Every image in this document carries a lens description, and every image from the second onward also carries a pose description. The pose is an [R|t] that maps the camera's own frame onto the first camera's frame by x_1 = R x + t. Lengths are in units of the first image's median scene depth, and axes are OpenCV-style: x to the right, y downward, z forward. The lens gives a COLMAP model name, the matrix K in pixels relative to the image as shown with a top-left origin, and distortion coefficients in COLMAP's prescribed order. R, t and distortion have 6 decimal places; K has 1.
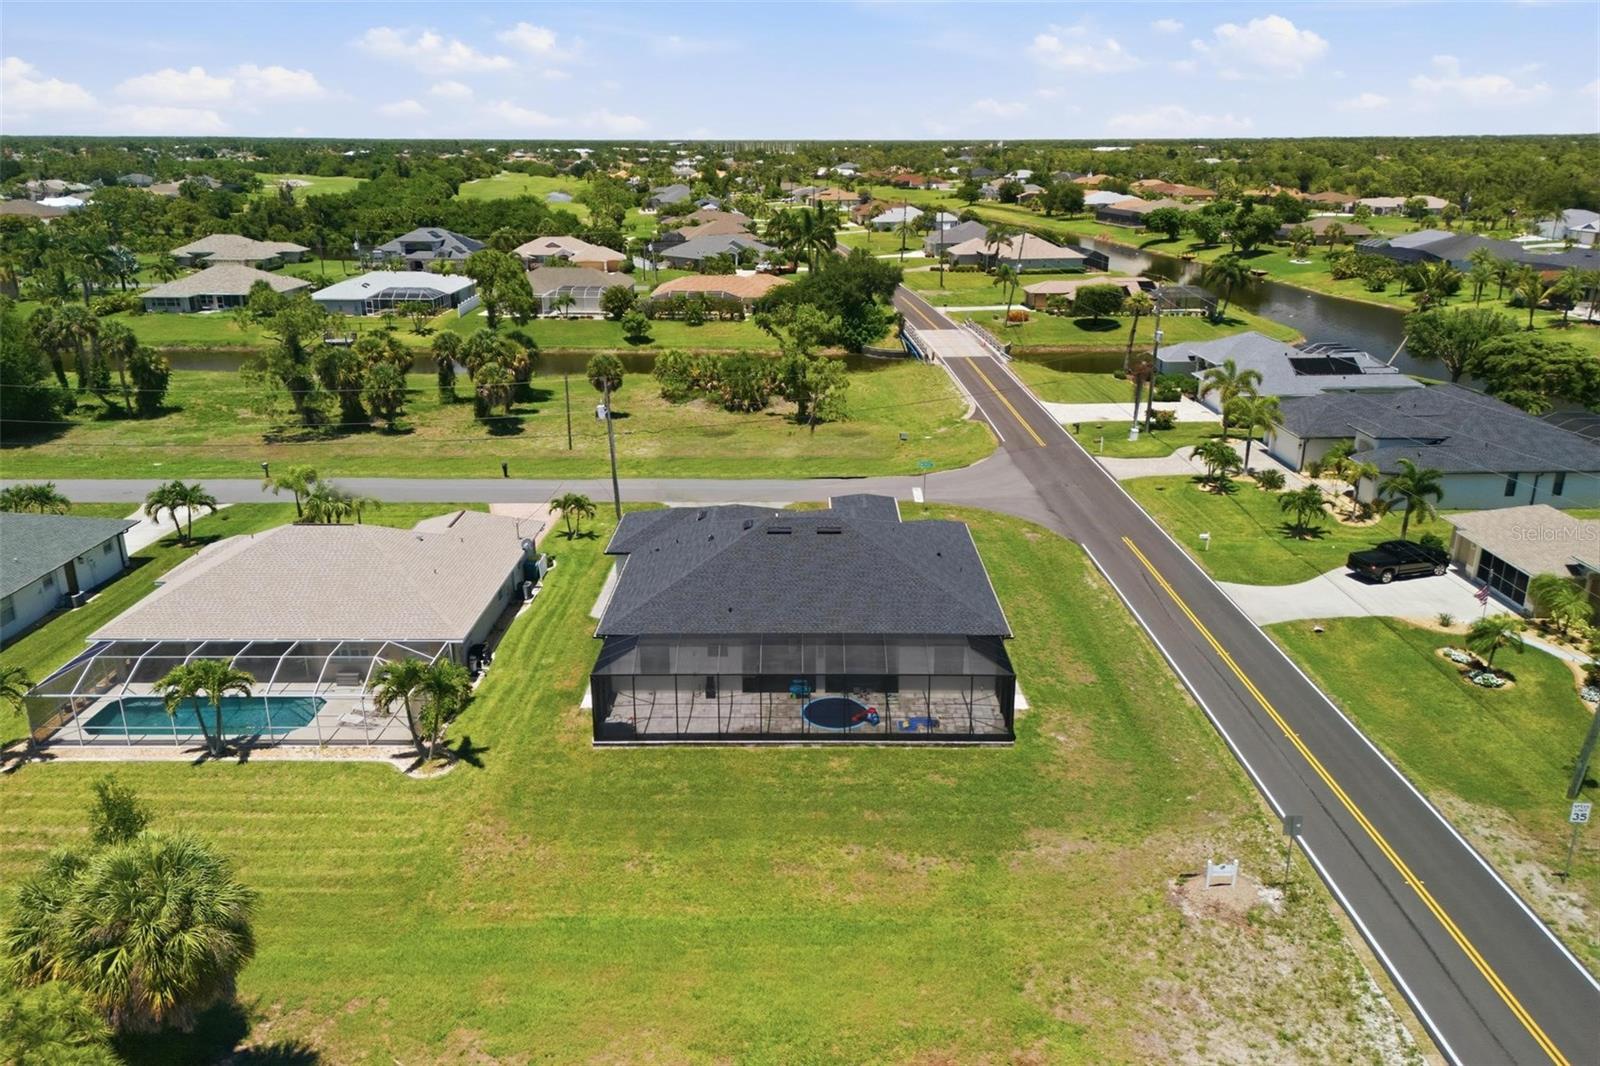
lens RADIAL K [[1167.0, 0, 802.4], [0, 1167.0, 554.6], [0, 0, 1]] dist [0.087793, -0.093625]
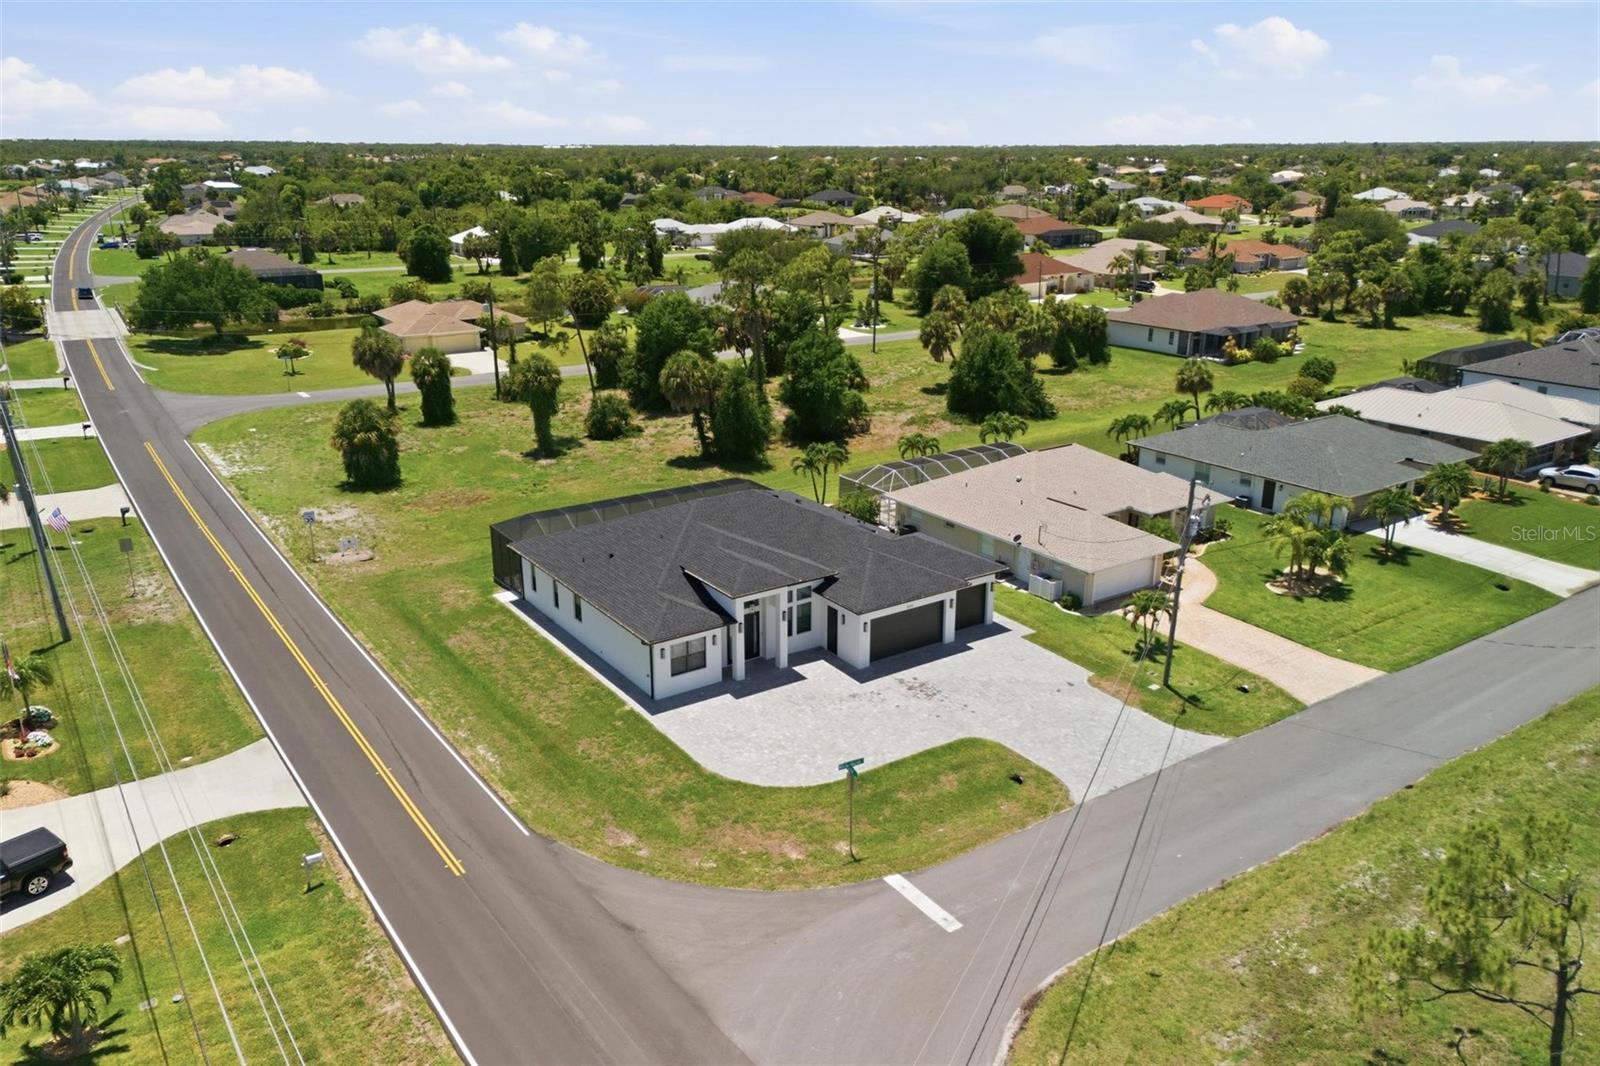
lens RADIAL K [[1167.0, 0, 802.4], [0, 1167.0, 554.6], [0, 0, 1]] dist [0.087793, -0.093625]
pose [[-0.821128, 0.186248, -0.539500, 0.572772], [-0.192268, 0.799742, 0.568724, -0.659291], [0.537384, 0.570723, -0.620881, 1.872463]]
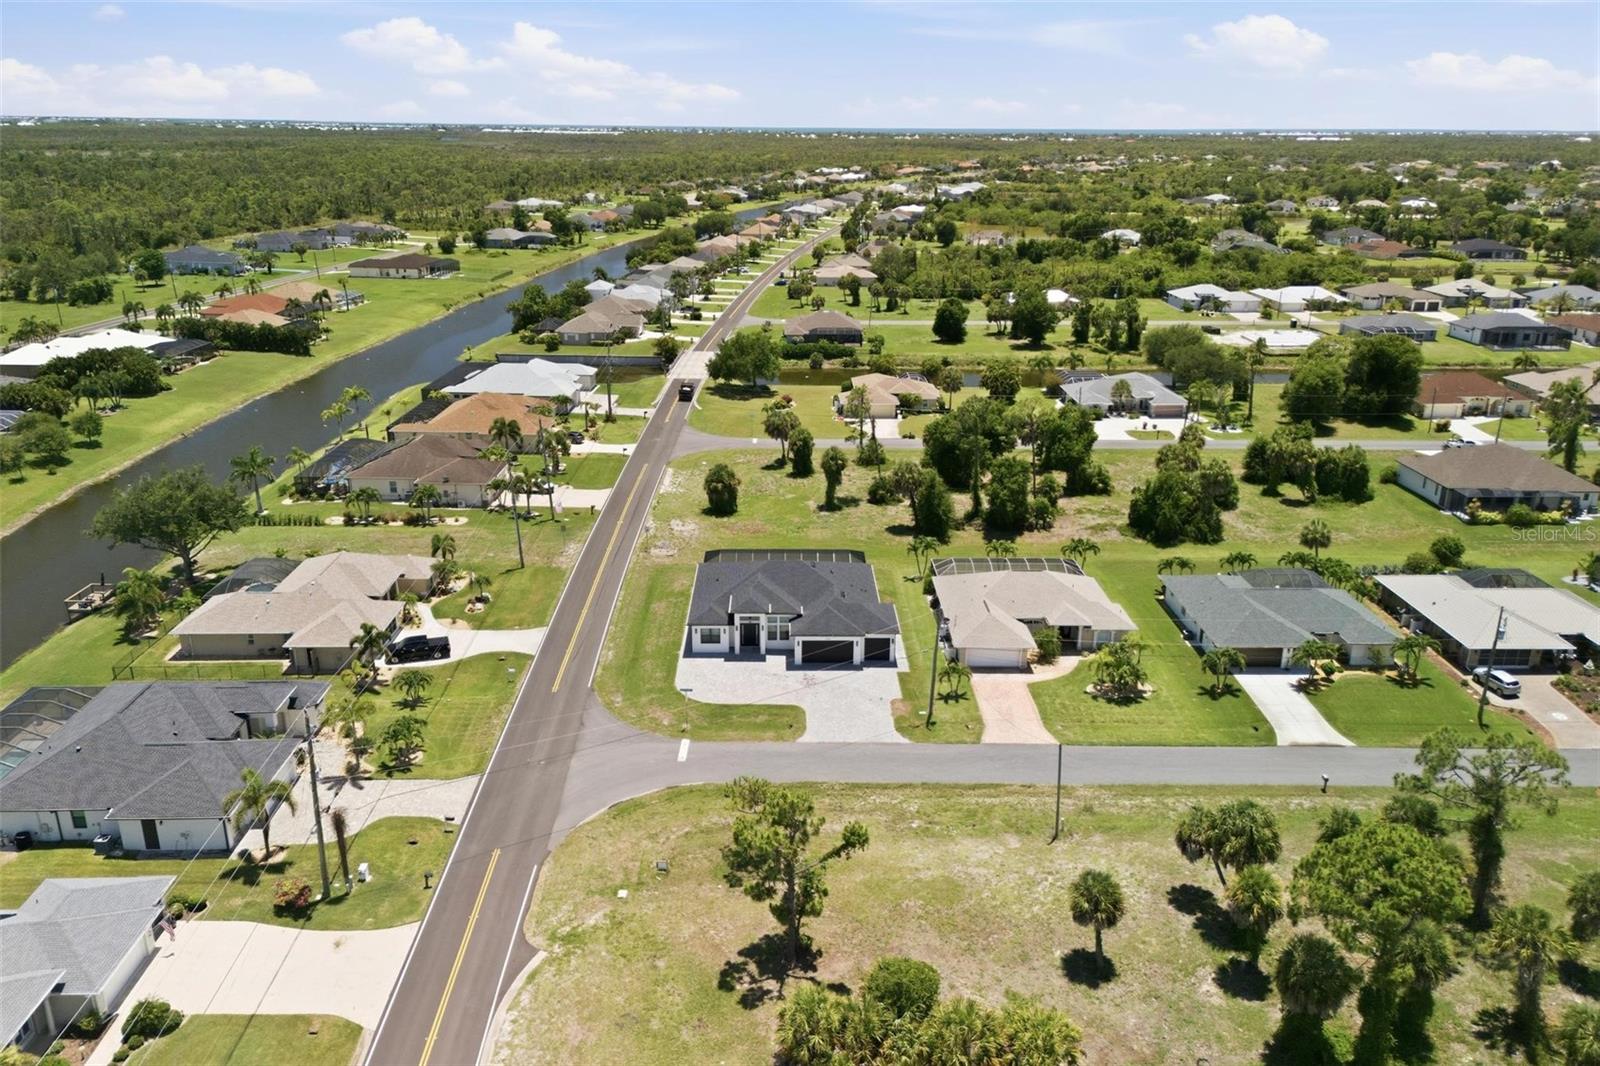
lens RADIAL K [[1183.5, 0, 800.0], [0, 1183.5, 533.0], [0, 0, 1]] dist [0.087019, -0.096628]
pose [[-0.999836, -0.001775, -0.018039, 0.013892], [-0.012596, 0.783714, 0.620994, -1.448068], [0.013035, 0.621119, -0.783608, 2.779542]]
